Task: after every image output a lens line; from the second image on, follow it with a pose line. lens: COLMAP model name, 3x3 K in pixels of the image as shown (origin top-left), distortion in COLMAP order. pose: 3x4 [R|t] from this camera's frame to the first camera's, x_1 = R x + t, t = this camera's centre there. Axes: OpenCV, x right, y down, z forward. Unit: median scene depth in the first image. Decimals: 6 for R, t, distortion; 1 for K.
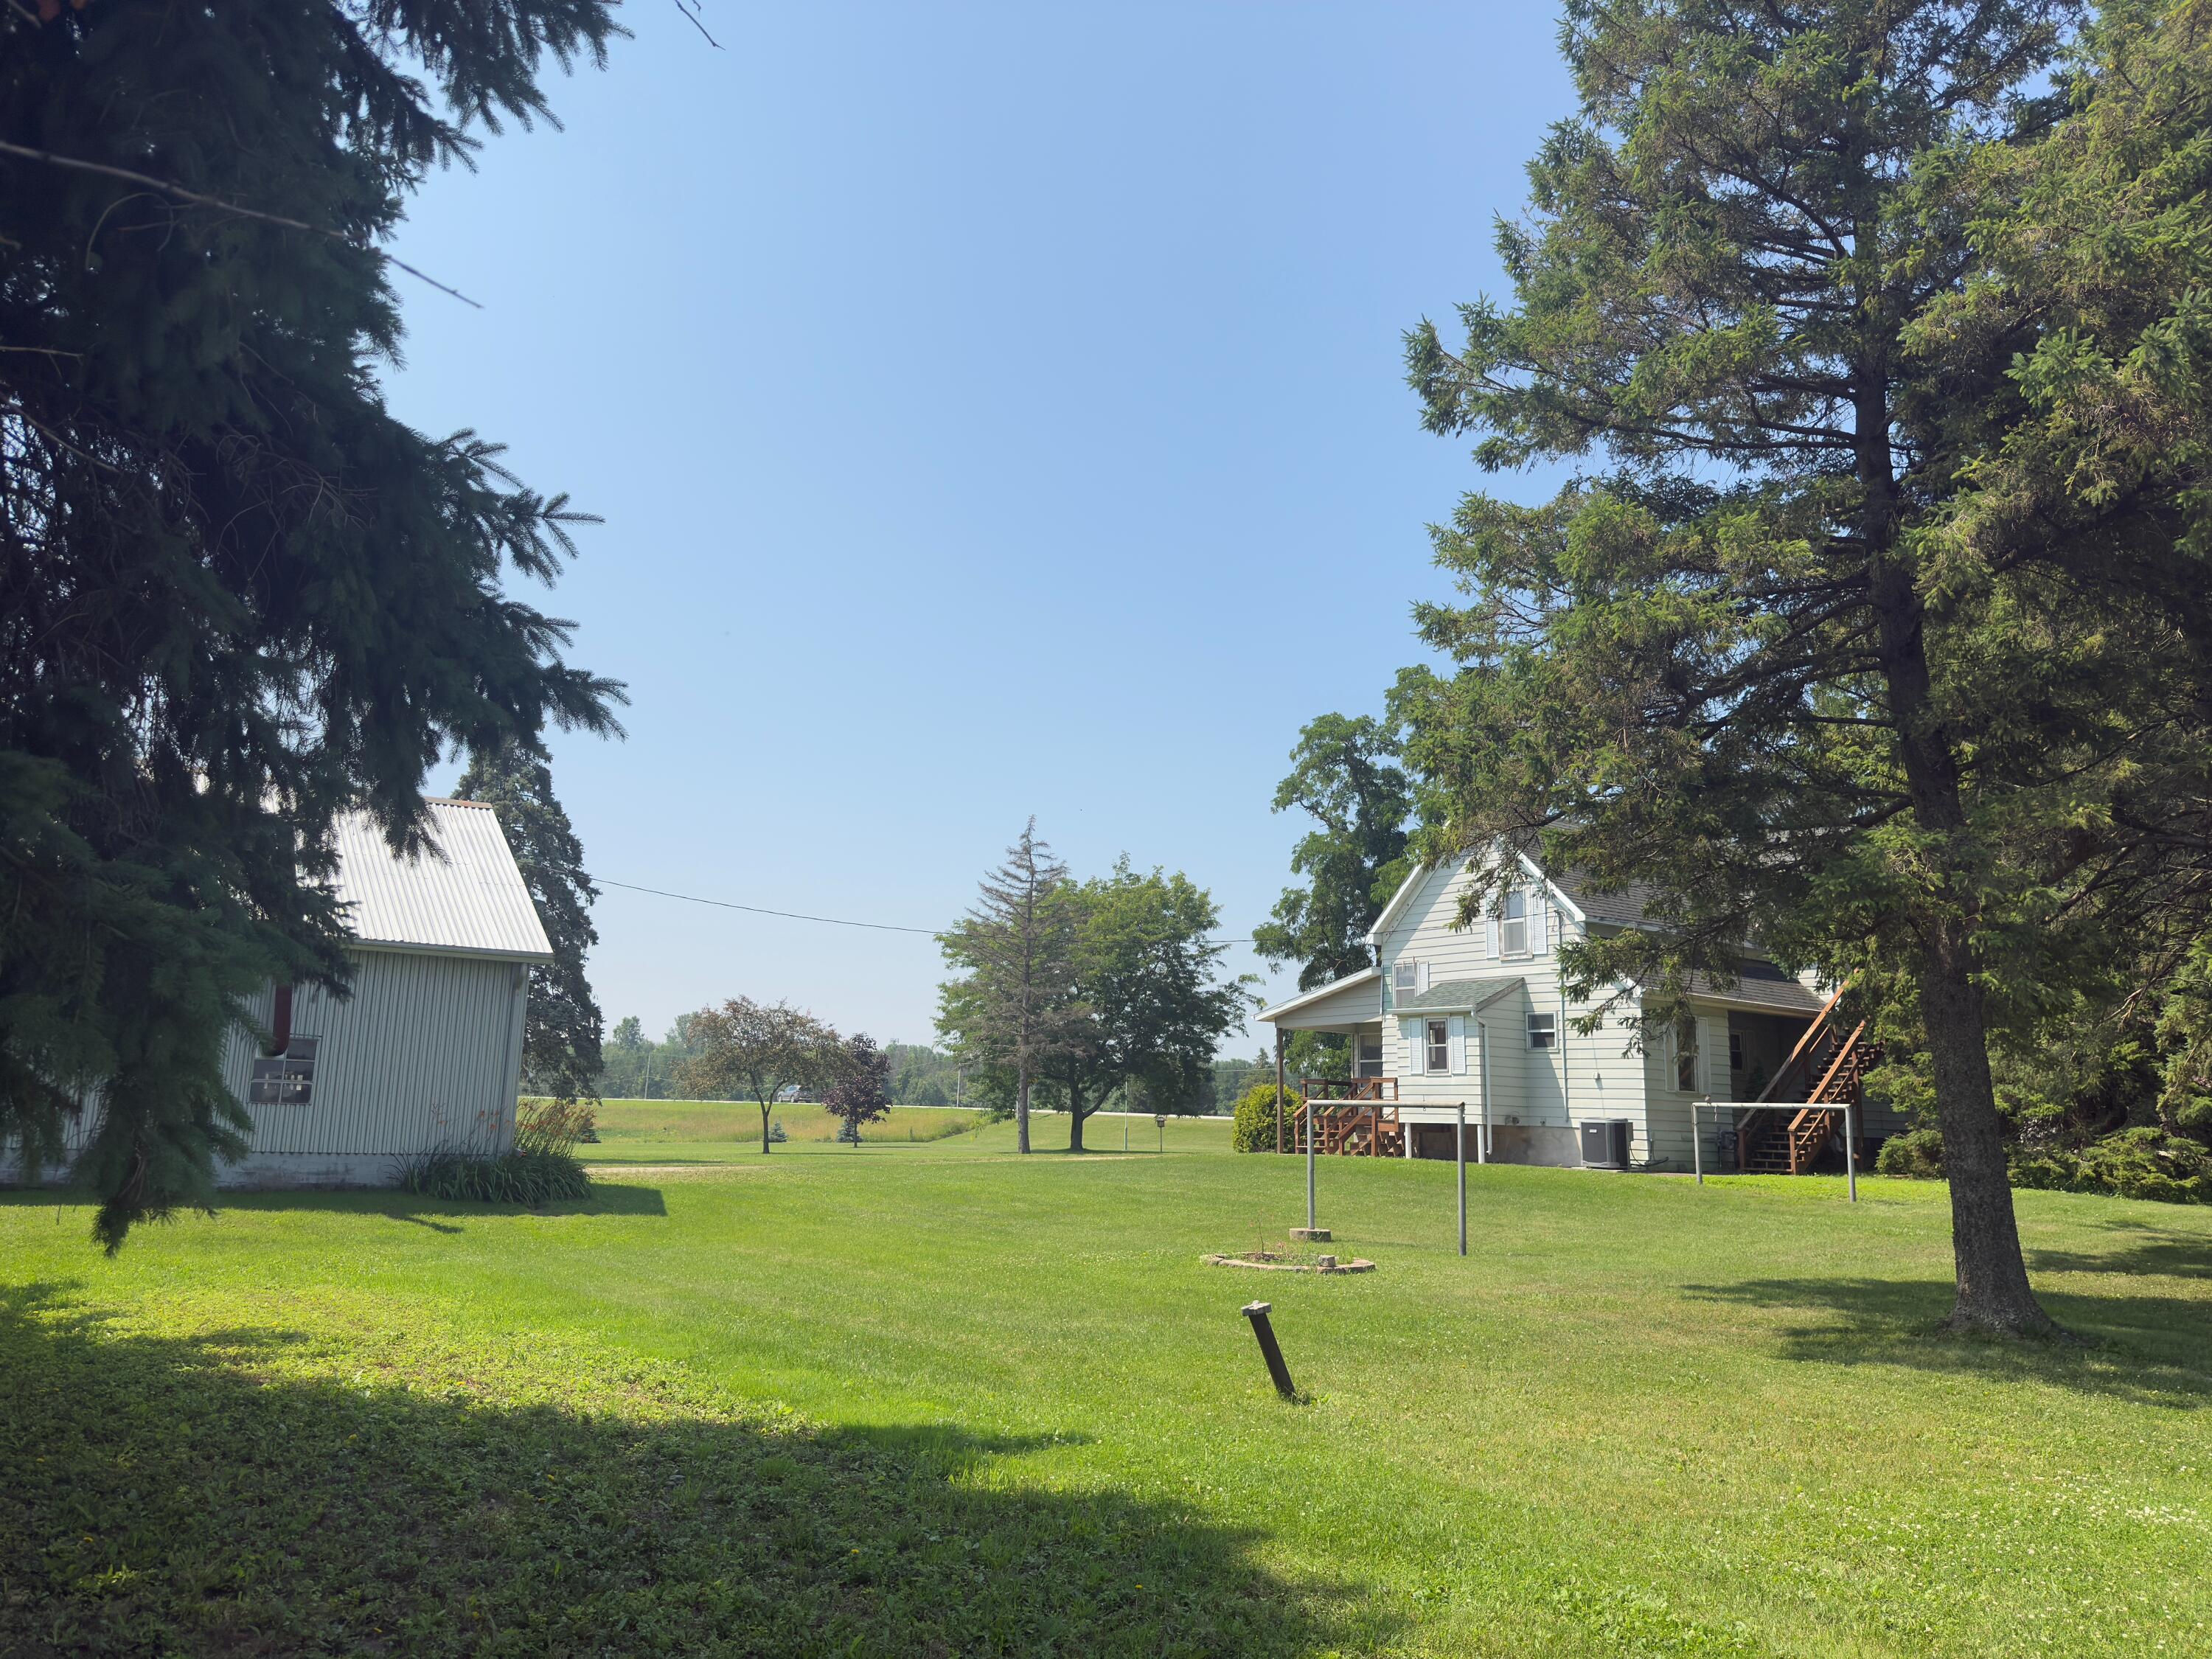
lens RADIAL K [[1555.8, 0, 1106.0], [0, 1555.8, 829.5], [0, 0, 1]] dist [-0.009116, 0.001953]
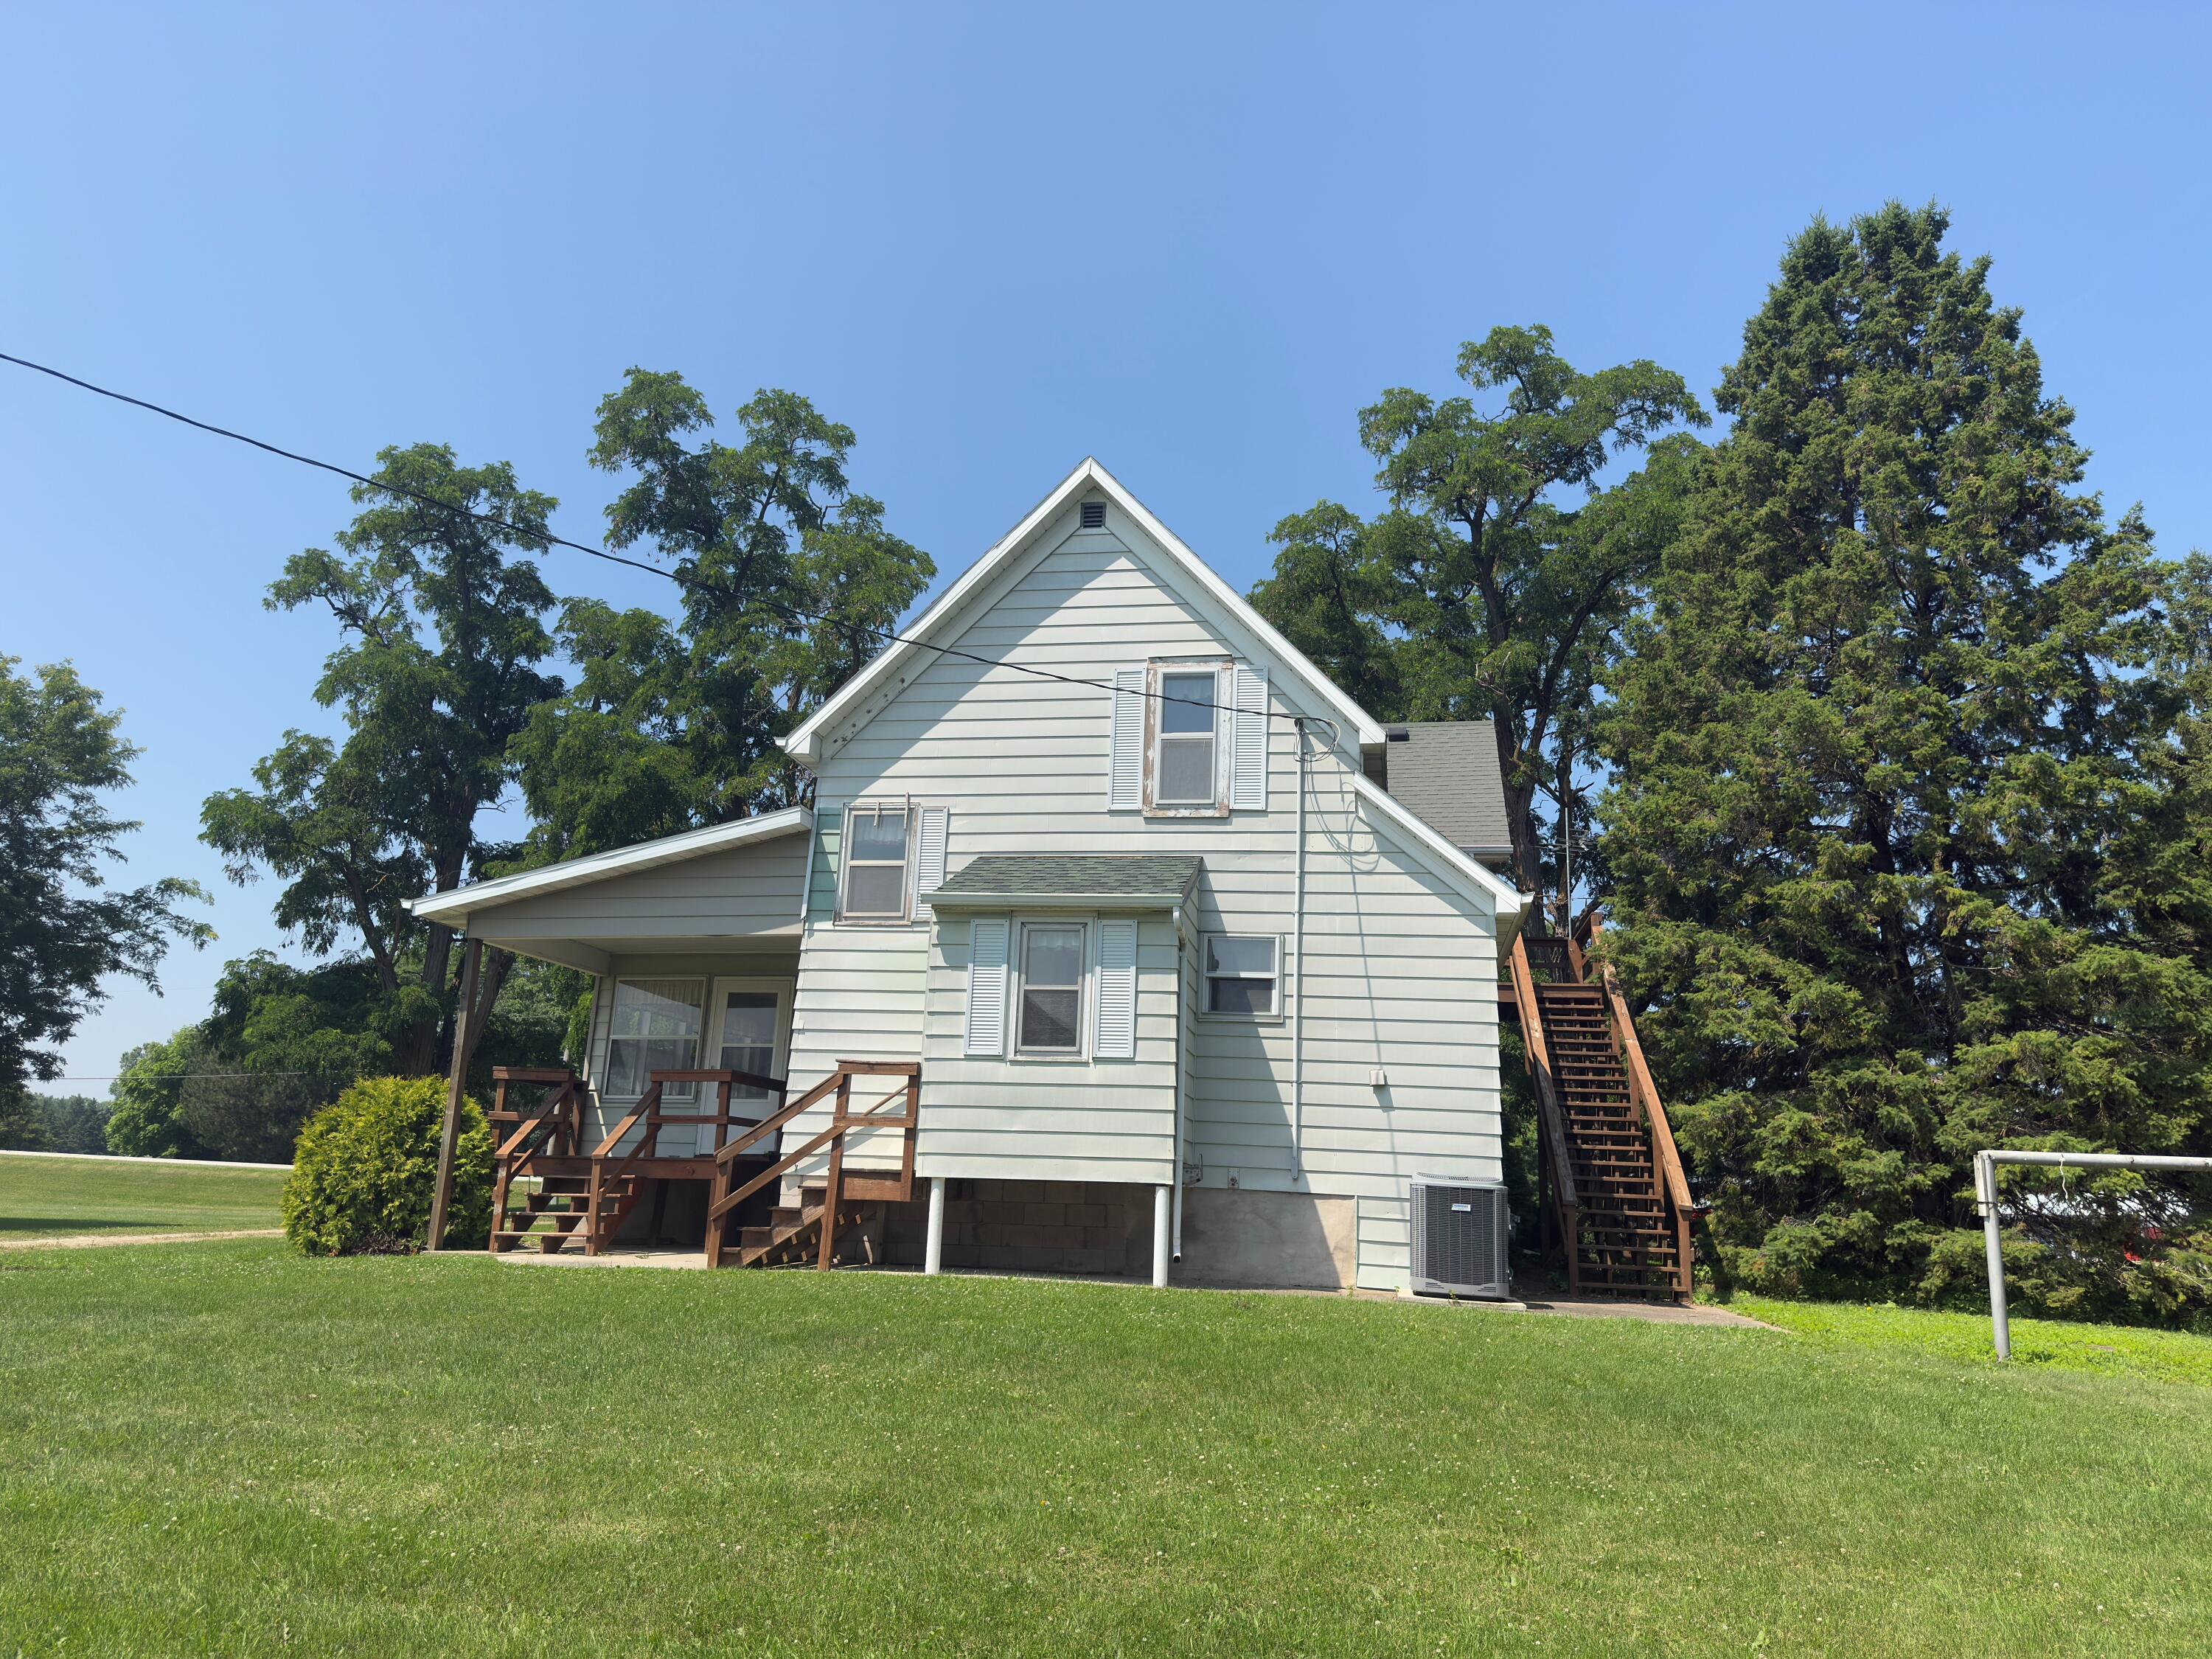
lens RADIAL K [[1505.5, 0, 1106.0], [0, 1505.5, 829.5], [0, 0, 1]] dist [0.137818, -0.161651]
pose [[0.736747, 0.155720, 0.657993, -0.026985], [-0.140906, 0.987114, -0.075839, 0.074531], [-0.661324, -0.036841, 0.749195, 0.410462]]
